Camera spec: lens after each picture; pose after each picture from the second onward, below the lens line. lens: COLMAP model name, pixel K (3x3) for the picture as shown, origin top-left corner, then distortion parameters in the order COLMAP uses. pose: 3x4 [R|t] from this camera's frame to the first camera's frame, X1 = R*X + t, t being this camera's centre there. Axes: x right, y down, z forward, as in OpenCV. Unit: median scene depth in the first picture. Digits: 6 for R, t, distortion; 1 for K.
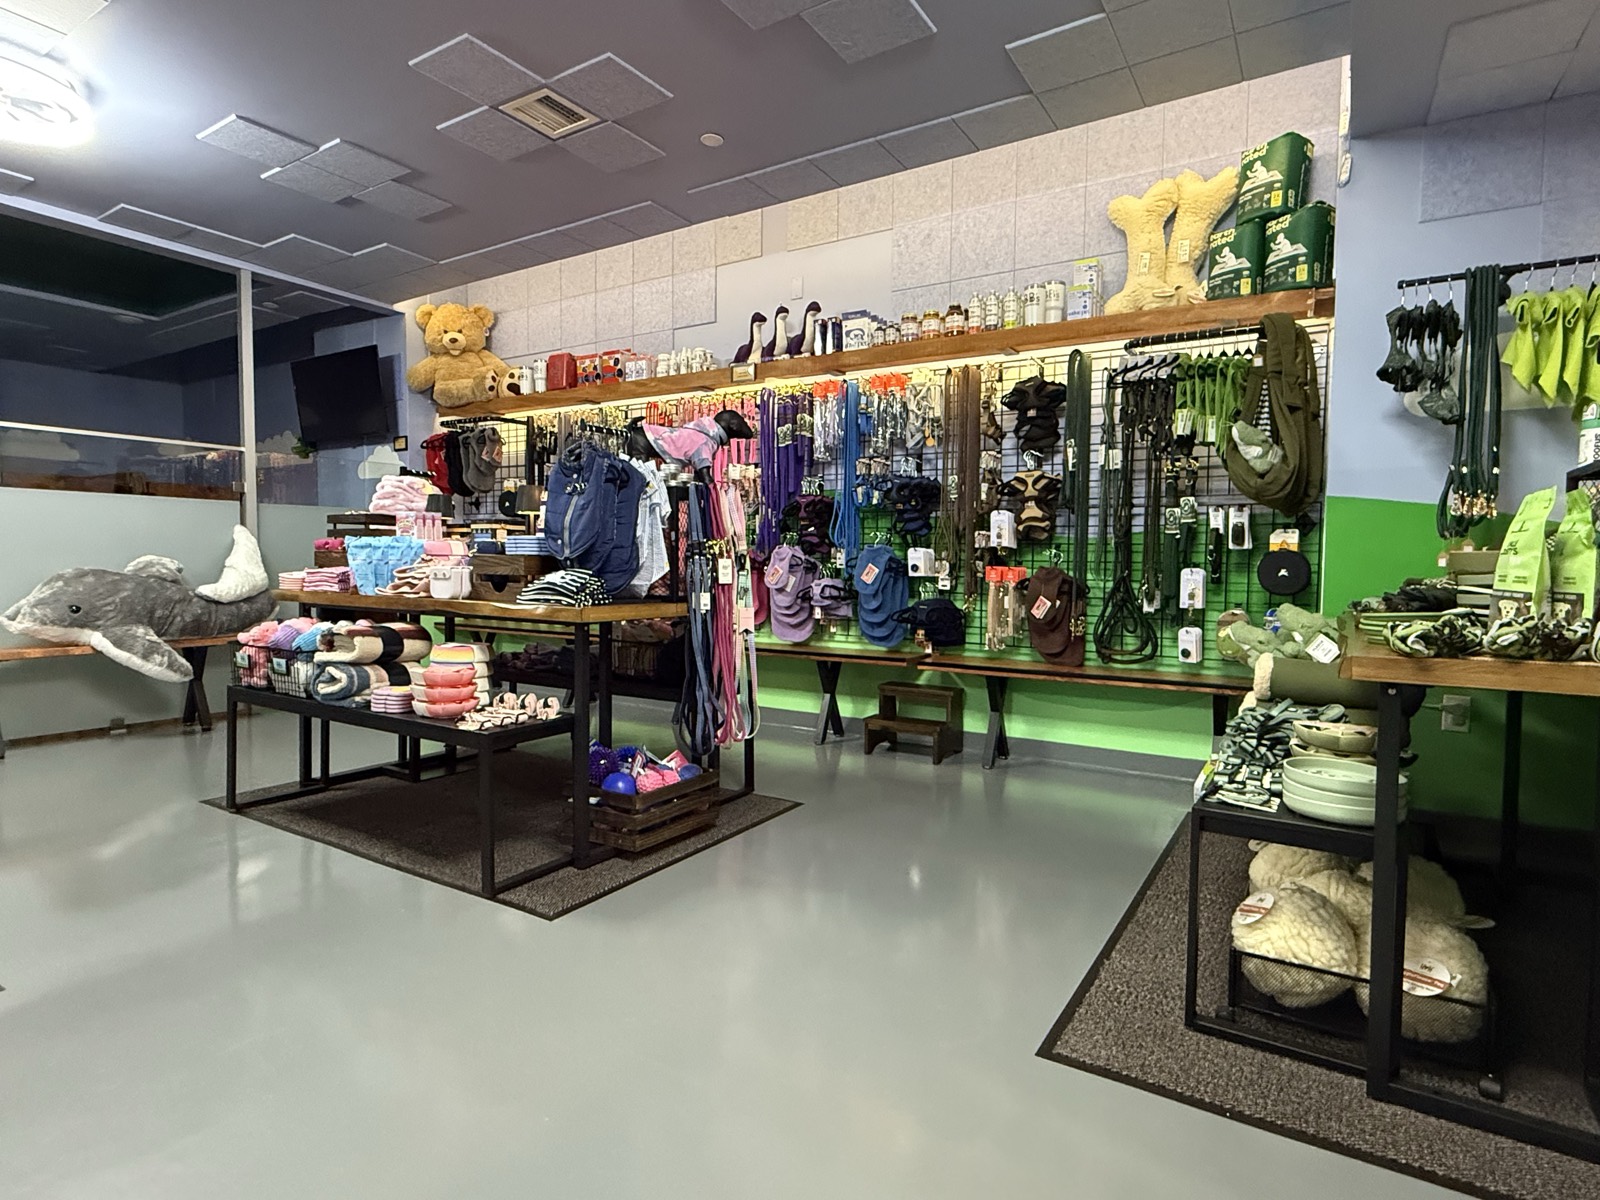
lens RADIAL K [[853.2, 0, 800.0], [0, 853.2, 600.0], [0, 0, 1]] dist [0.004053, 0.001294]
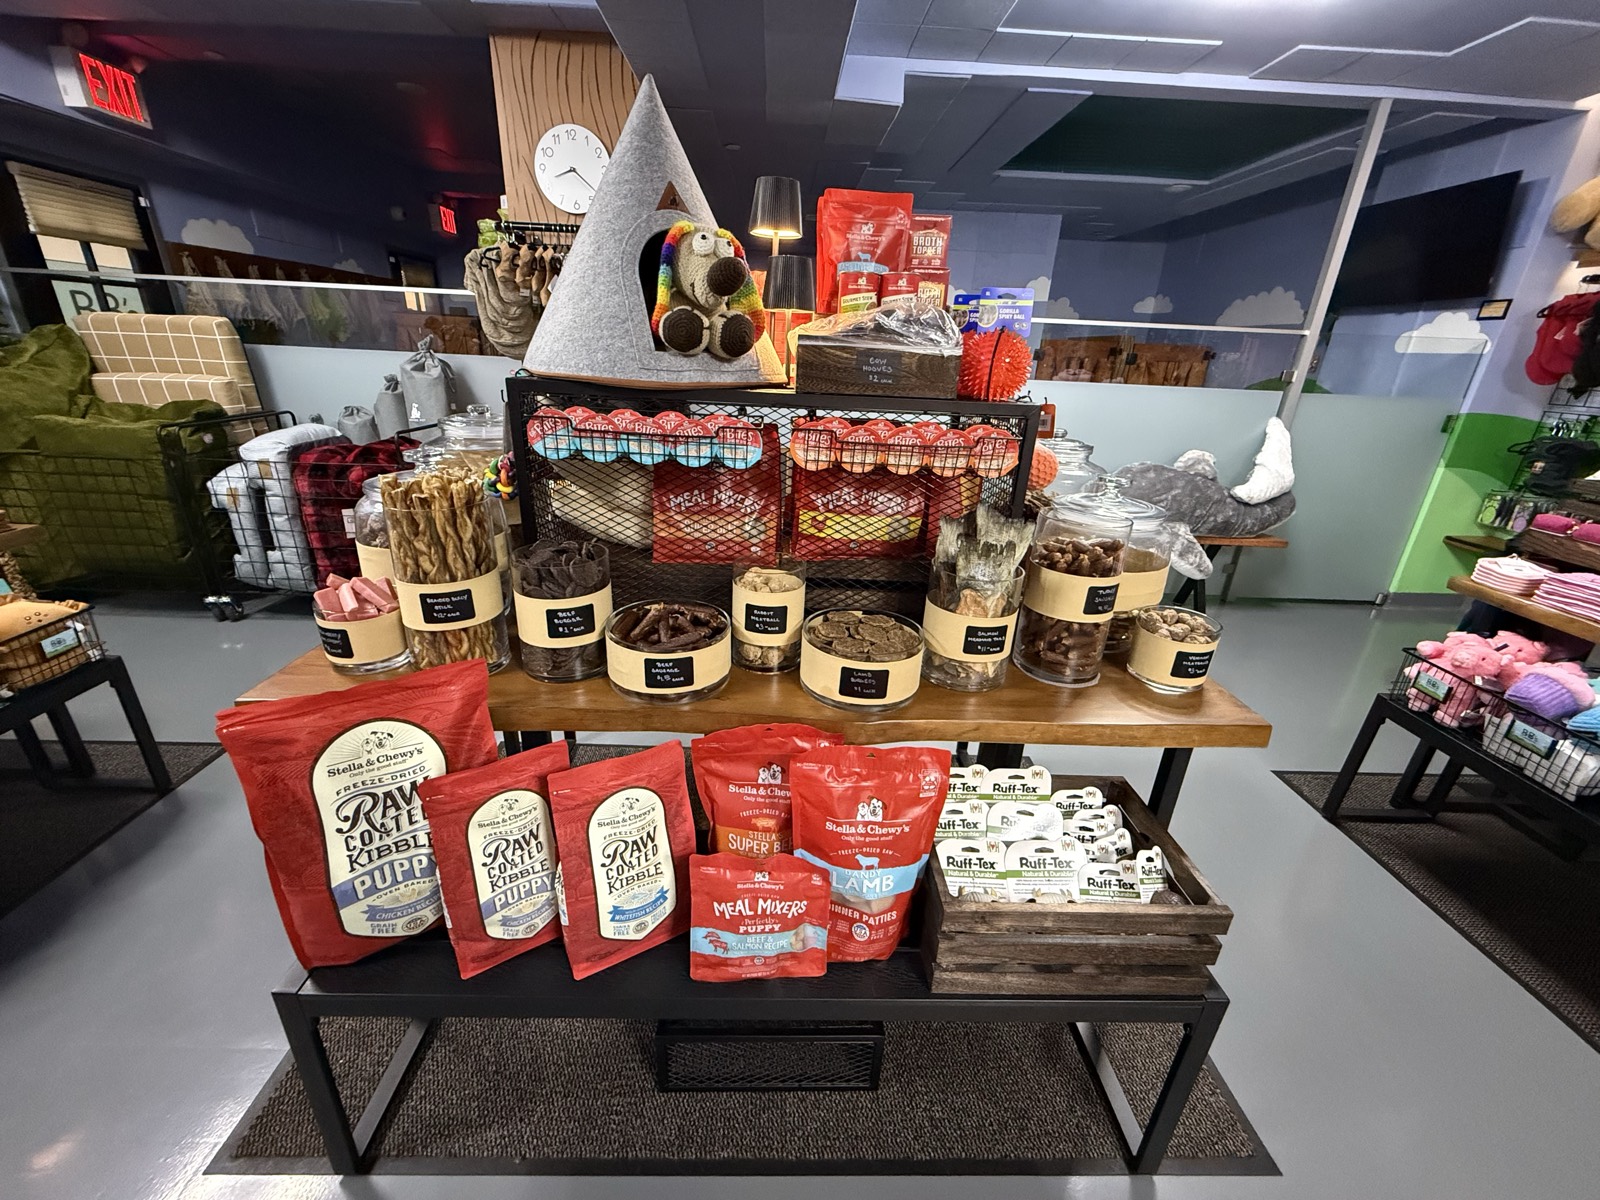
lens RADIAL K [[638.3, 0, 795.9], [0, 638.3, 597.5], [0, 0, 1]] dist [0.001775, -0.000058]
pose [[0.553074, 0.318881, -0.769691, -0.392273], [-0.074606, 0.939097, 0.335456, -0.115263], [0.829785, -0.128108, 0.543180, 0.151813]]
